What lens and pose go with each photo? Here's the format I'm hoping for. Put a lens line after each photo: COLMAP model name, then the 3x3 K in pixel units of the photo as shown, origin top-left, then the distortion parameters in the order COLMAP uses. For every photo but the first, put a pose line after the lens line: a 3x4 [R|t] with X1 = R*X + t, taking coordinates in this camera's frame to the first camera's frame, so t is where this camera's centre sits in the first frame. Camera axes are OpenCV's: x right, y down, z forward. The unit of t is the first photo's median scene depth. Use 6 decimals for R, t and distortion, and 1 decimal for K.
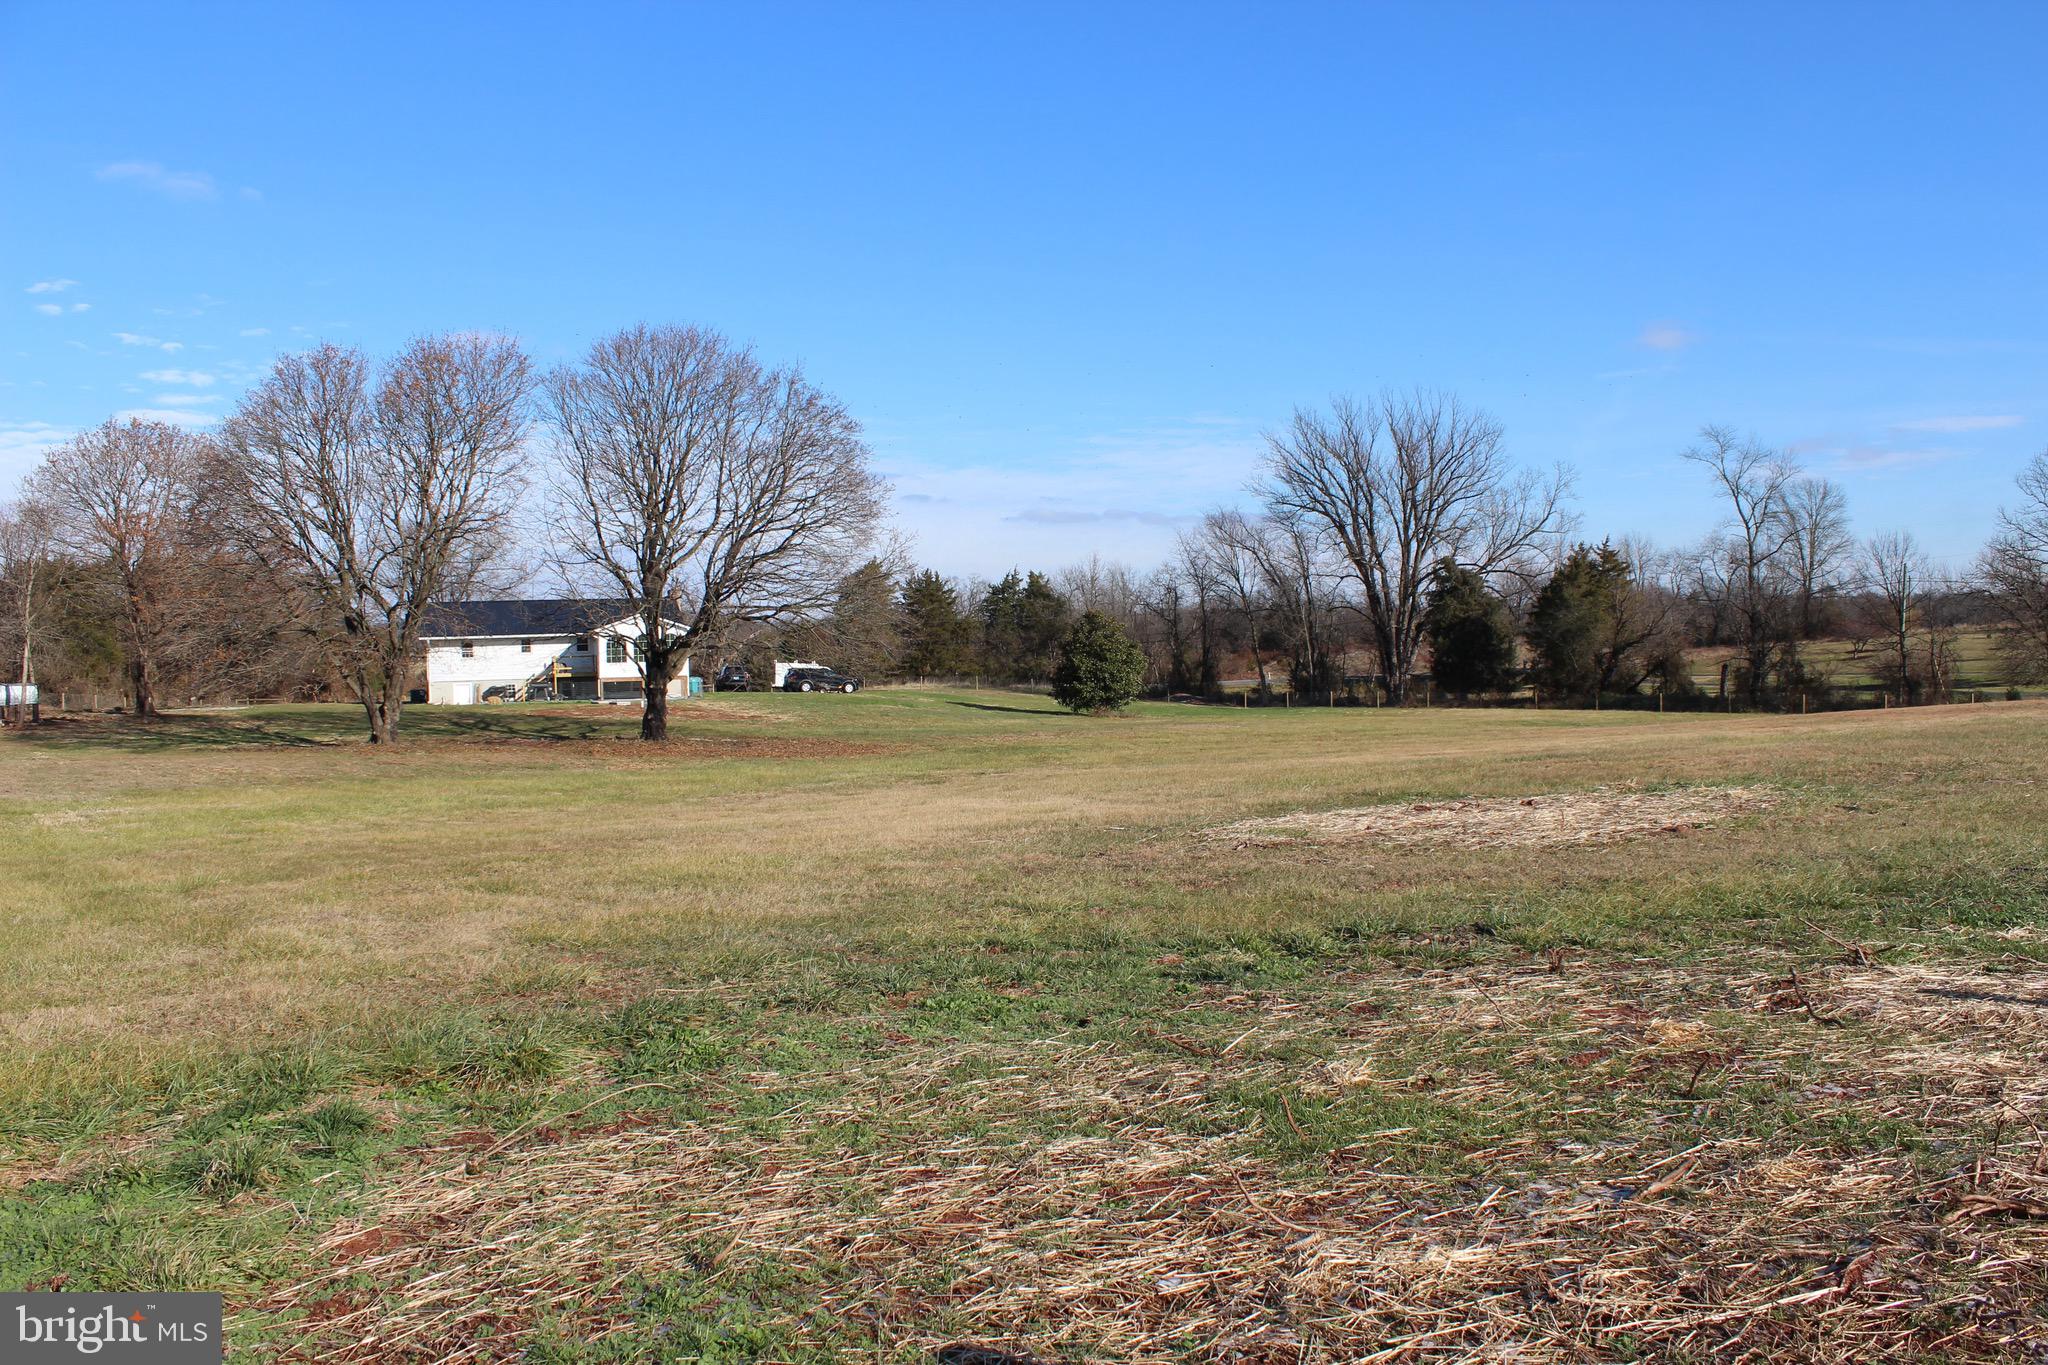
lens RADIAL K [[1644.3, 0, 1055.0], [0, 1644.3, 686.3], [0, 0, 1]] dist [-0.180421, 0.141481]
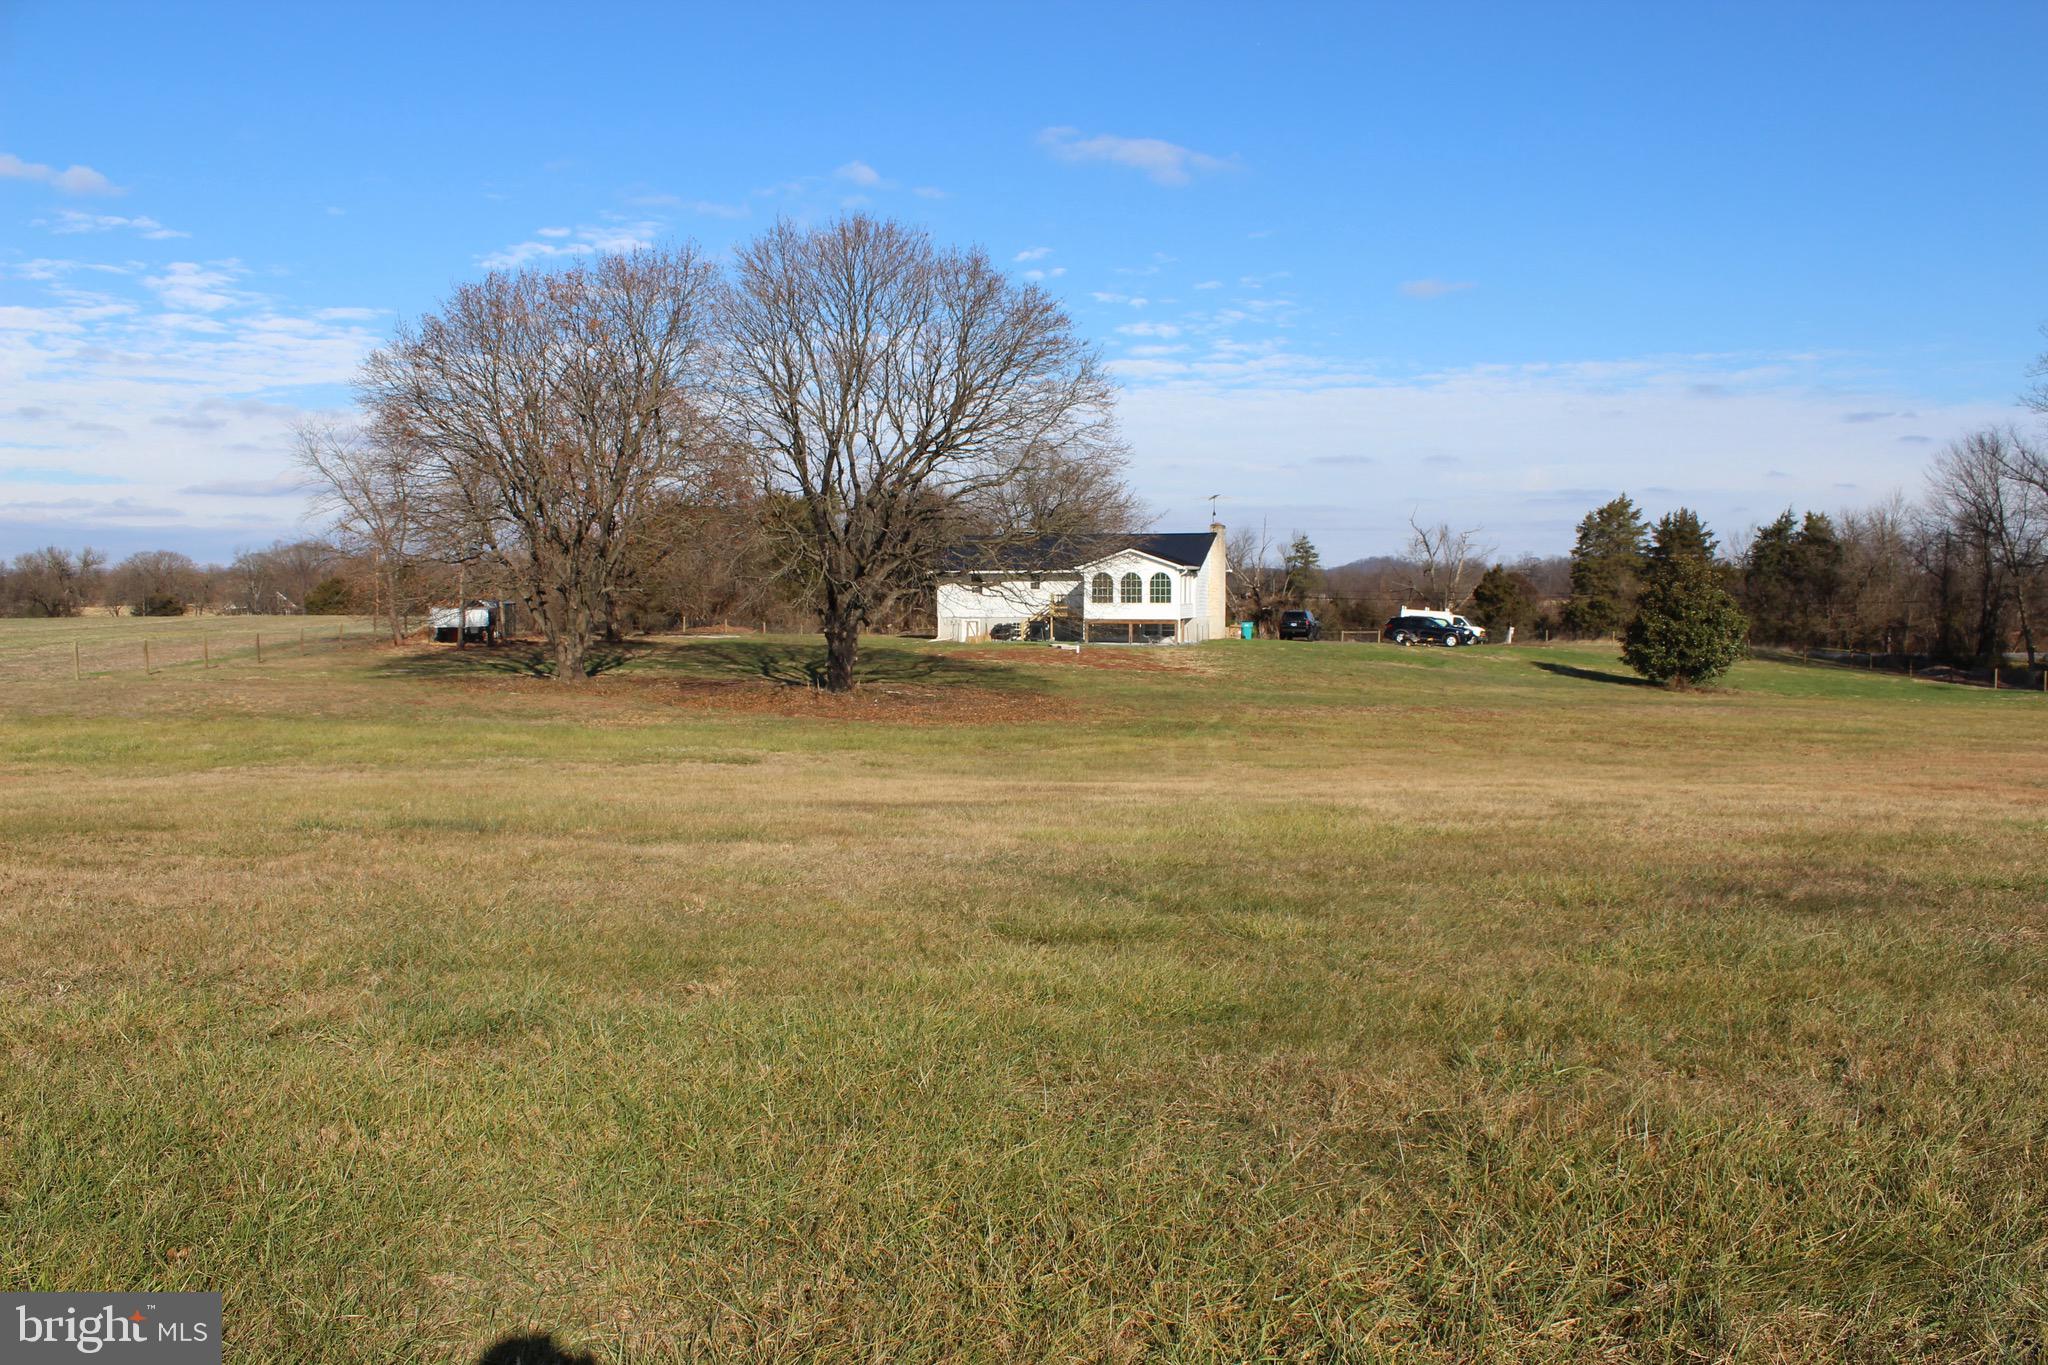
lens RADIAL K [[1644.3, 0, 1055.0], [0, 1644.3, 686.3], [0, 0, 1]] dist [-0.180421, 0.141481]
pose [[0.839201, 0.054819, -0.541051, 0.107801], [-0.035354, 0.998301, 0.046311, -0.004609], [0.542671, -0.019736, 0.839714, 0.102907]]
